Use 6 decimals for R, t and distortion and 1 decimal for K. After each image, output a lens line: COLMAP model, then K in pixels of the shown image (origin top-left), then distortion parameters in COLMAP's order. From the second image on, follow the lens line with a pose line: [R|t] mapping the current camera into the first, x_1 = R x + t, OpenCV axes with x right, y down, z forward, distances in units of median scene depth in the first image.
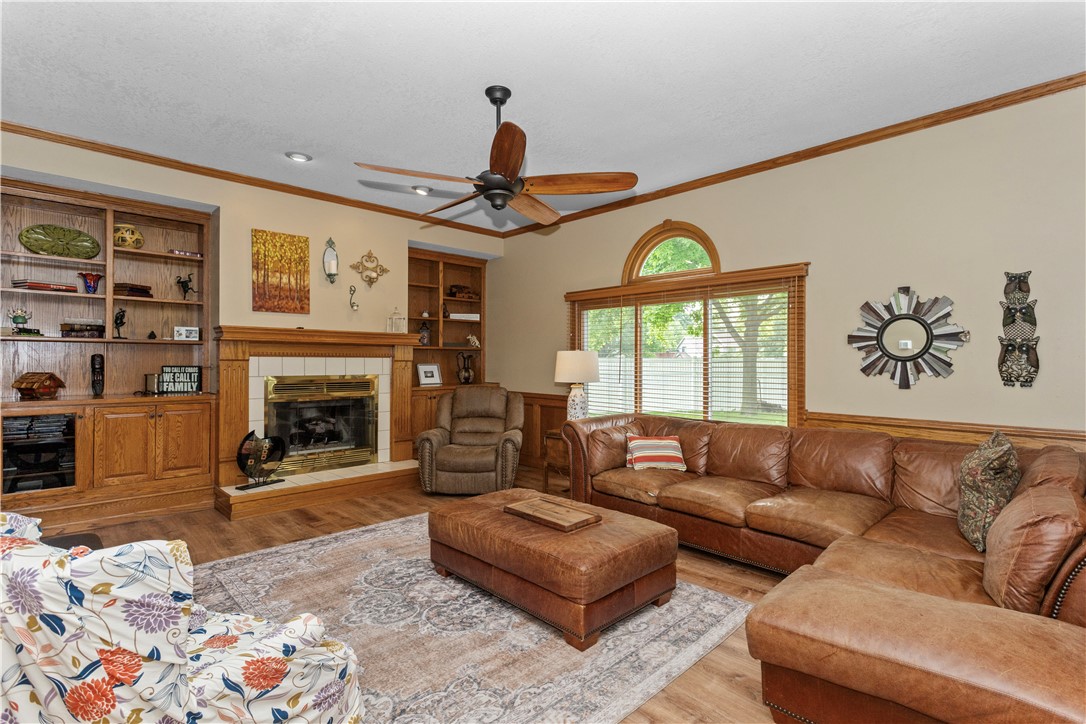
lens RADIAL K [[527.3, 0, 543.0], [0, 527.3, 362.0], [0, 0, 1]] dist [0.000395, 0.000106]
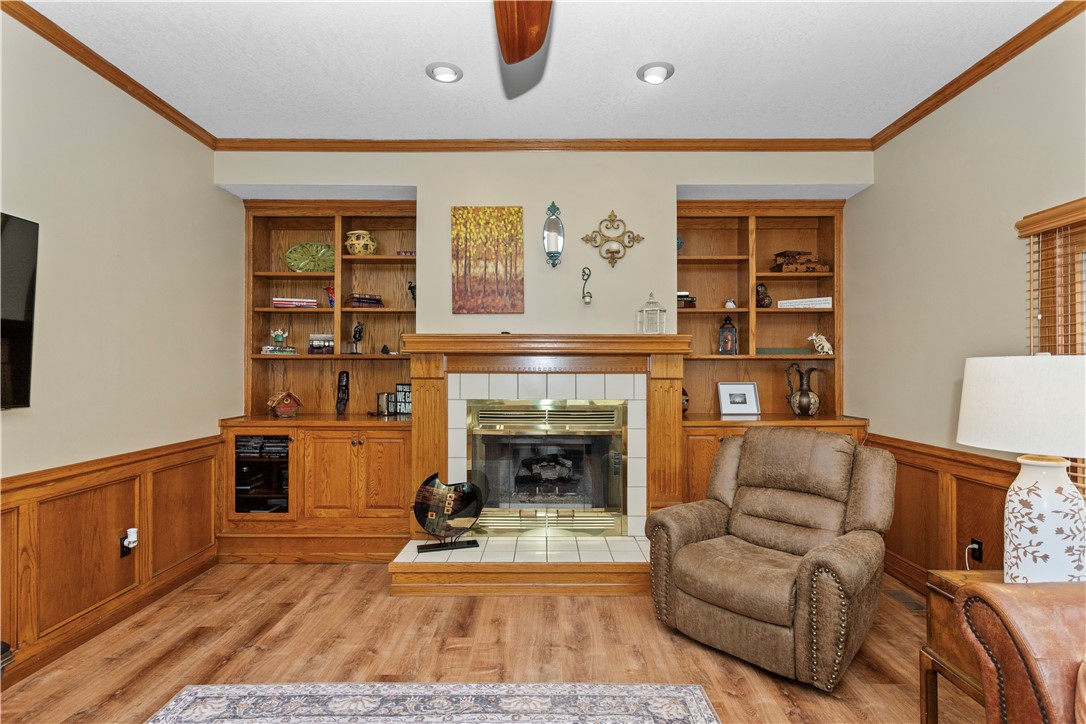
lens RADIAL K [[518.0, 0, 543.7], [0, 518.0, 366.6], [0, 0, 1]] dist [-0.000241, 0.000066]
pose [[0.722669, -0.010049, -0.691121, 0.060714], [0.000779, 0.999906, -0.013723, -0.009216], [0.691193, 0.009379, 0.722609, 0.518284]]
